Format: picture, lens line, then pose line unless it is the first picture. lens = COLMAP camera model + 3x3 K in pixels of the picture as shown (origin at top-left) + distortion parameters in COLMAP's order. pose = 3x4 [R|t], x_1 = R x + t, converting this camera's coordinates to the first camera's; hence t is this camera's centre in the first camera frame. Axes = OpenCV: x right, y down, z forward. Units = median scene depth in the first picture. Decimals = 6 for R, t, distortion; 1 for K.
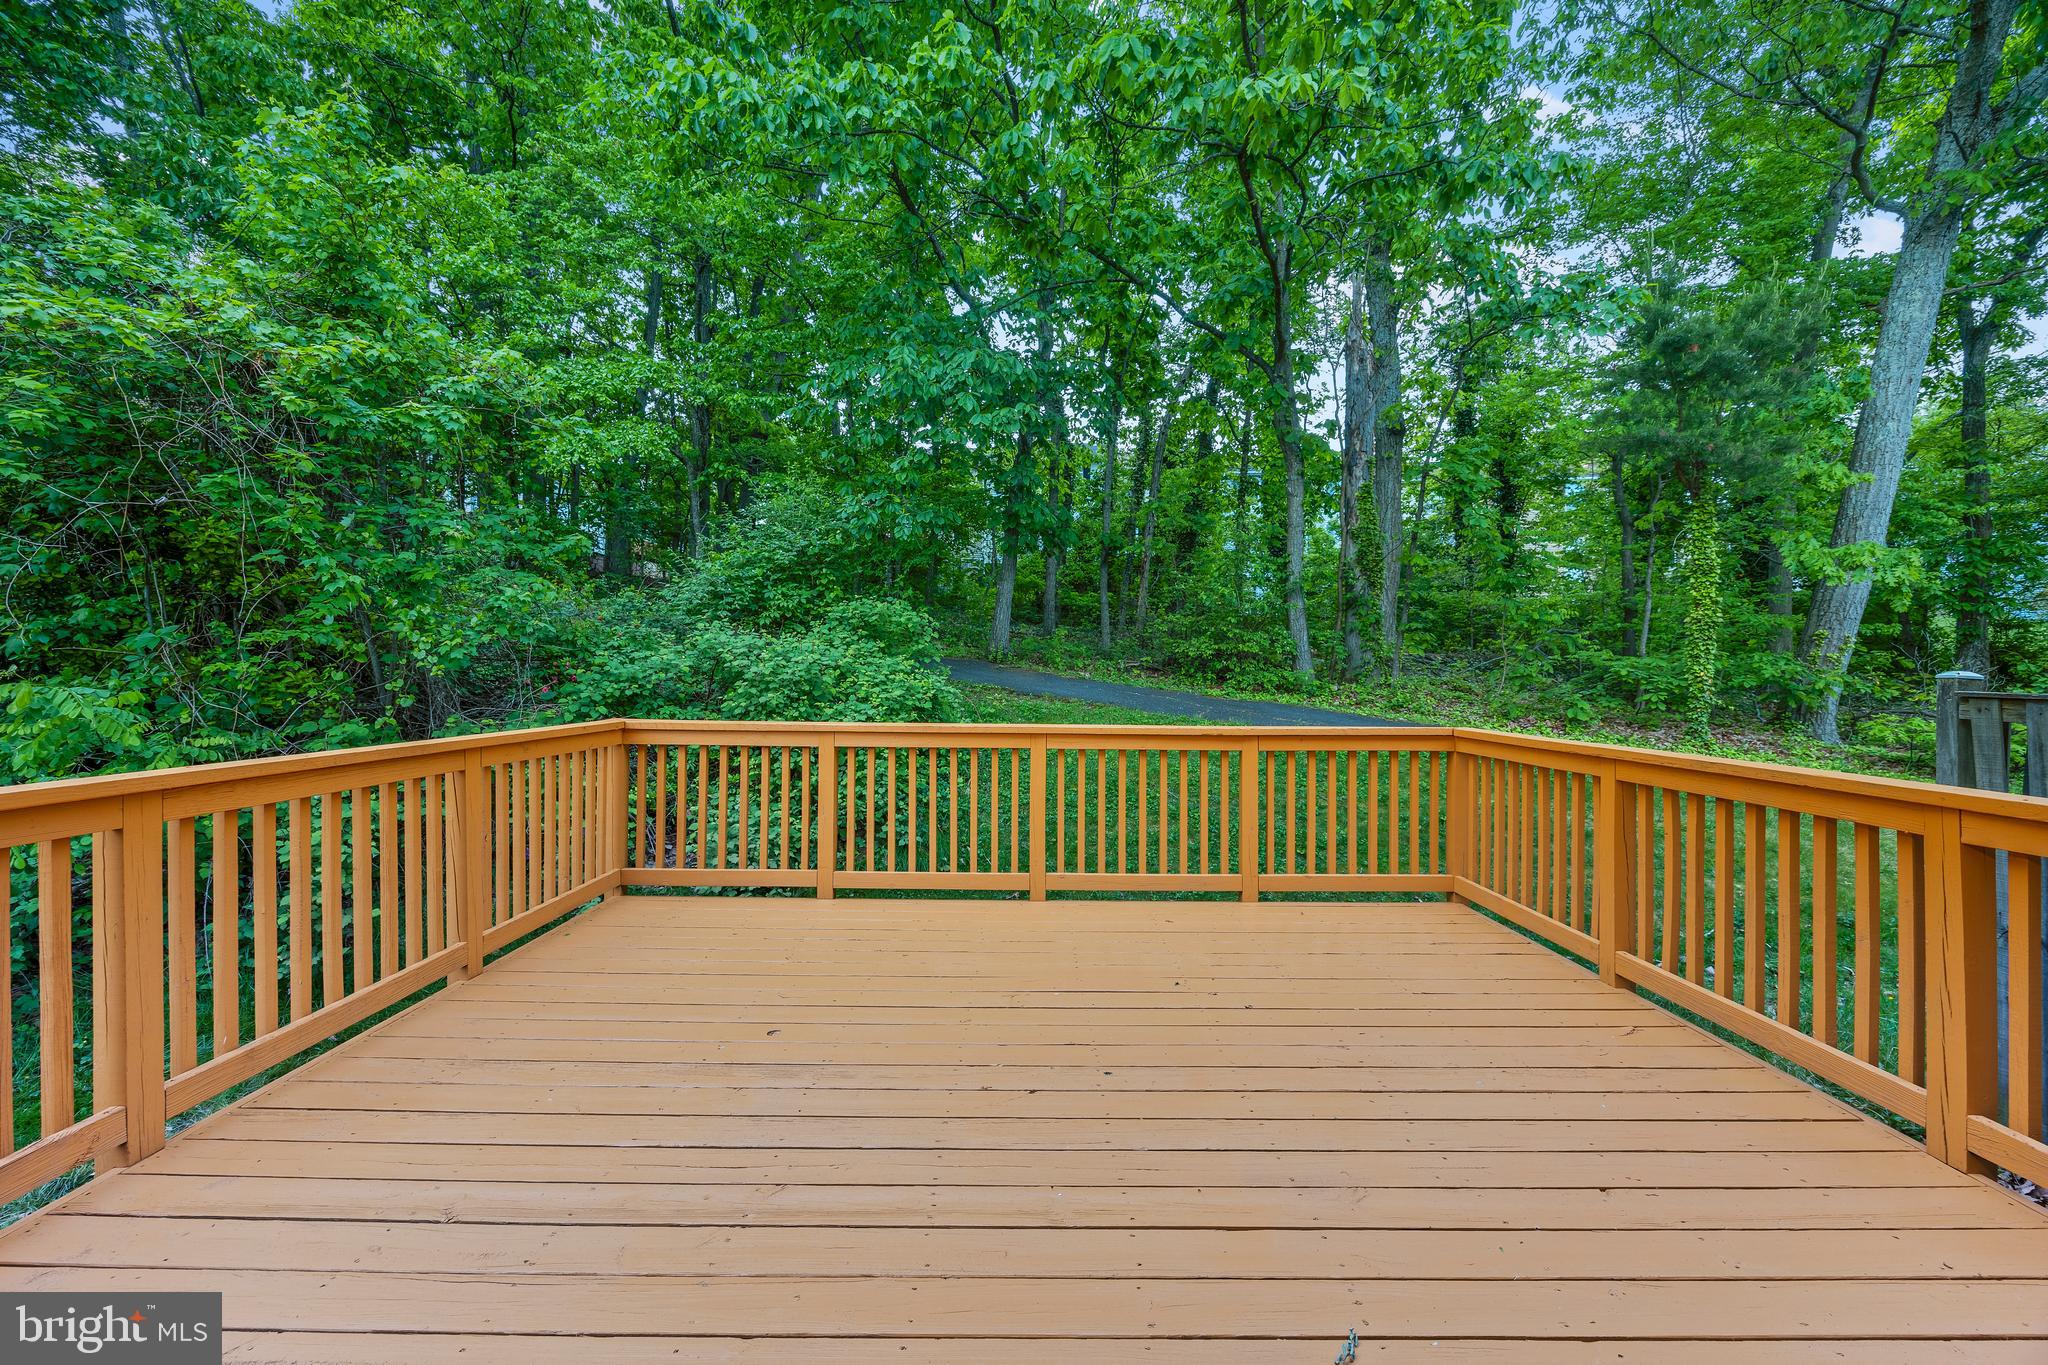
lens RADIAL K [[792.5, 0, 1022.8], [0, 792.5, 654.7], [0, 0, 1]] dist [-0.002565, -0.000174]
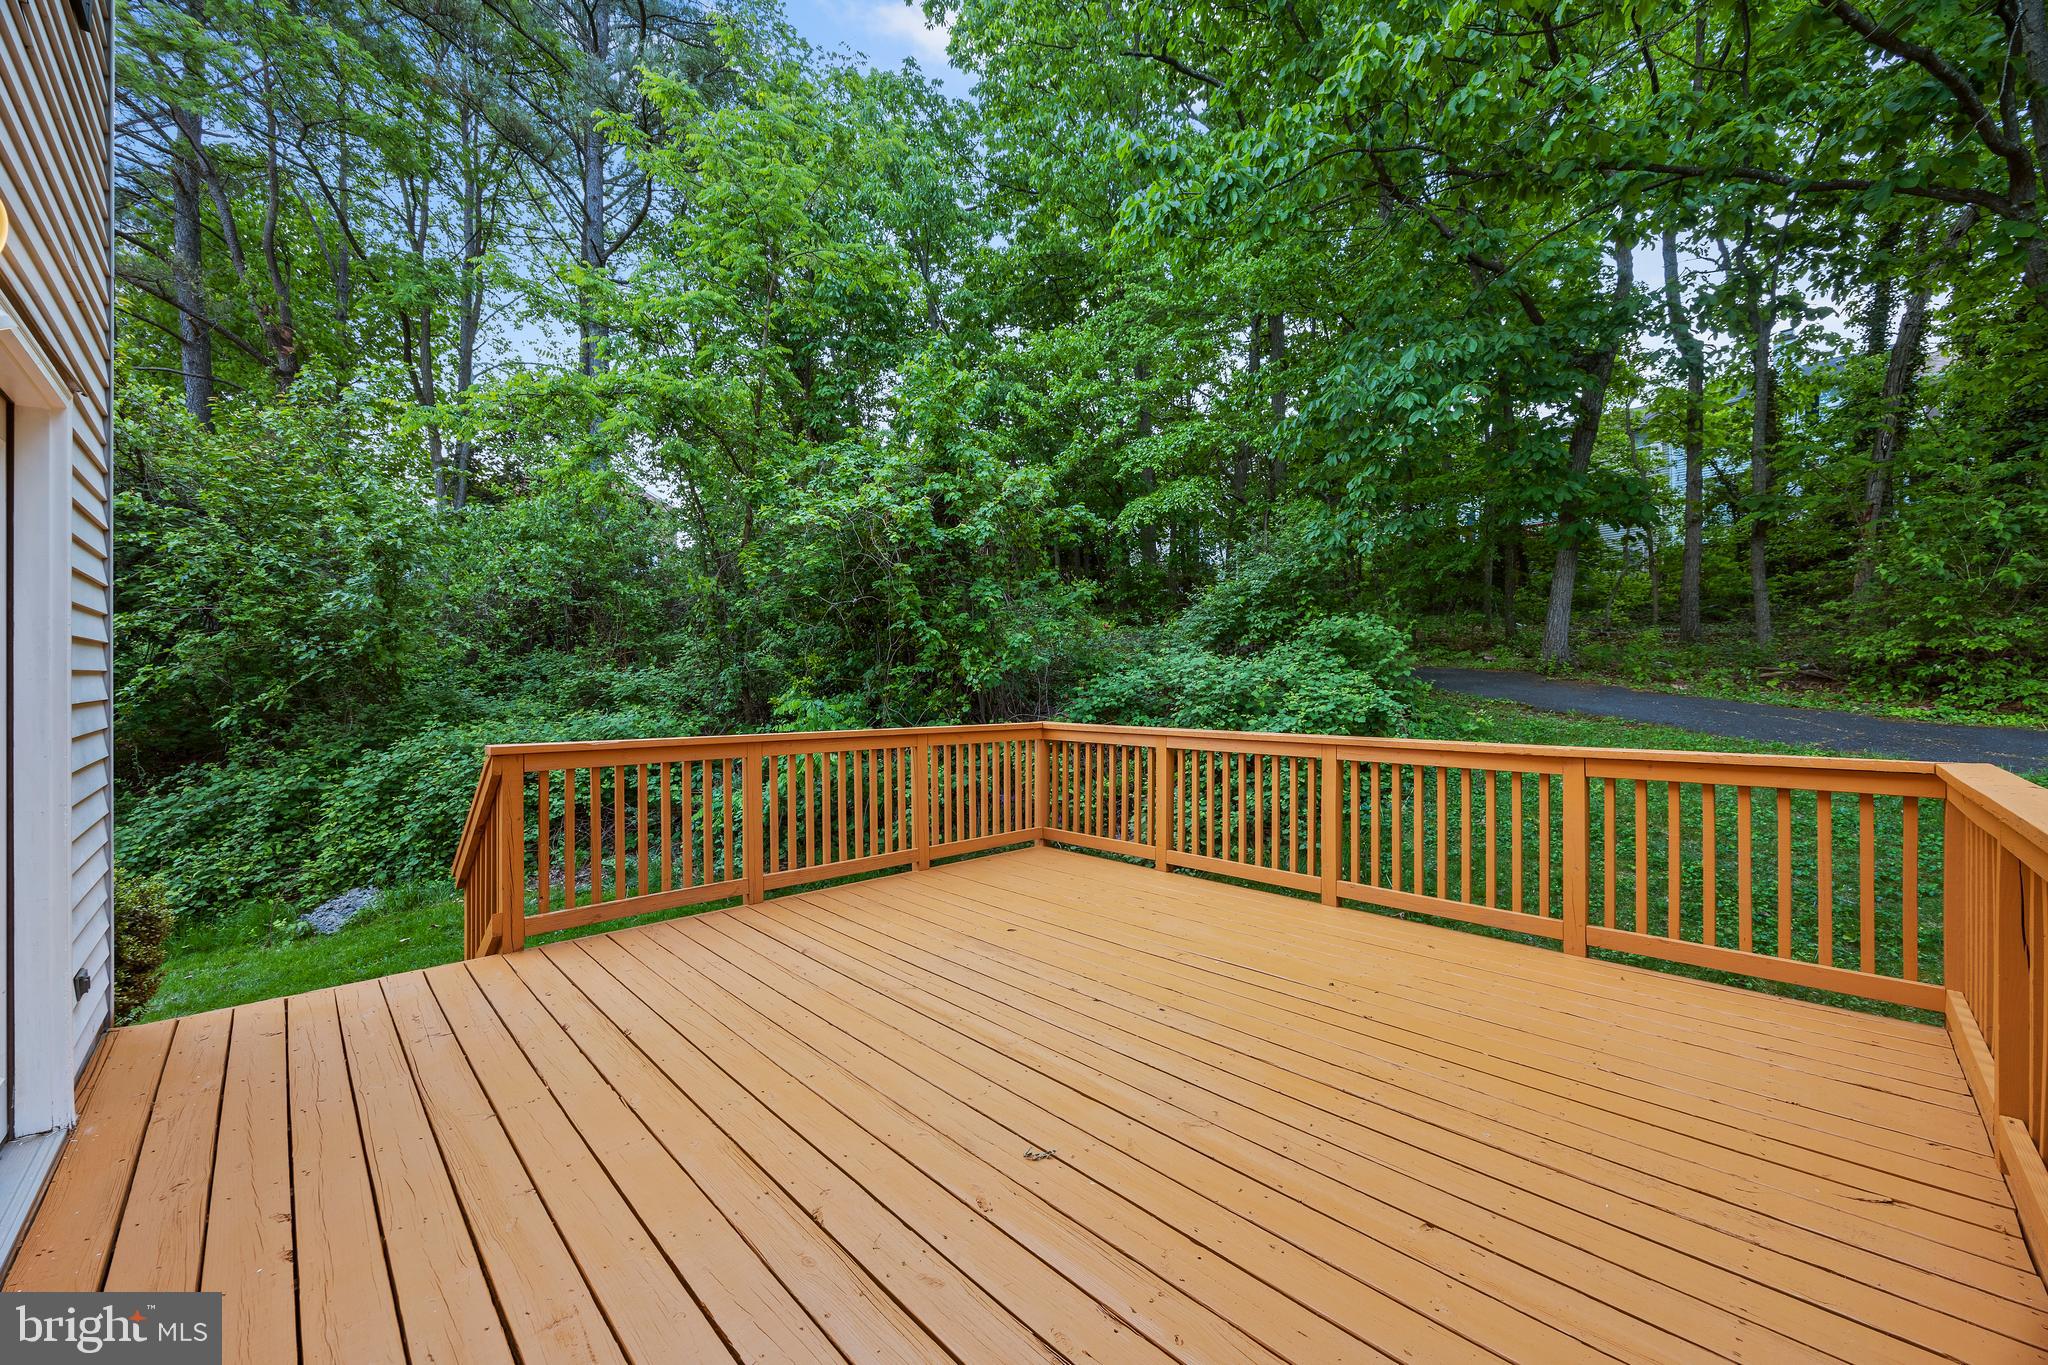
lens RADIAL K [[784.4, 0, 1020.3], [0, 784.4, 674.1], [0, 0, 1]] dist [-0.001659, 0.000394]
pose [[0.690230, -0.021406, -0.723273, 0.421633], [0.024259, 0.999685, -0.006436, 0.002872], [0.723183, -0.013103, 0.690532, -0.000670]]
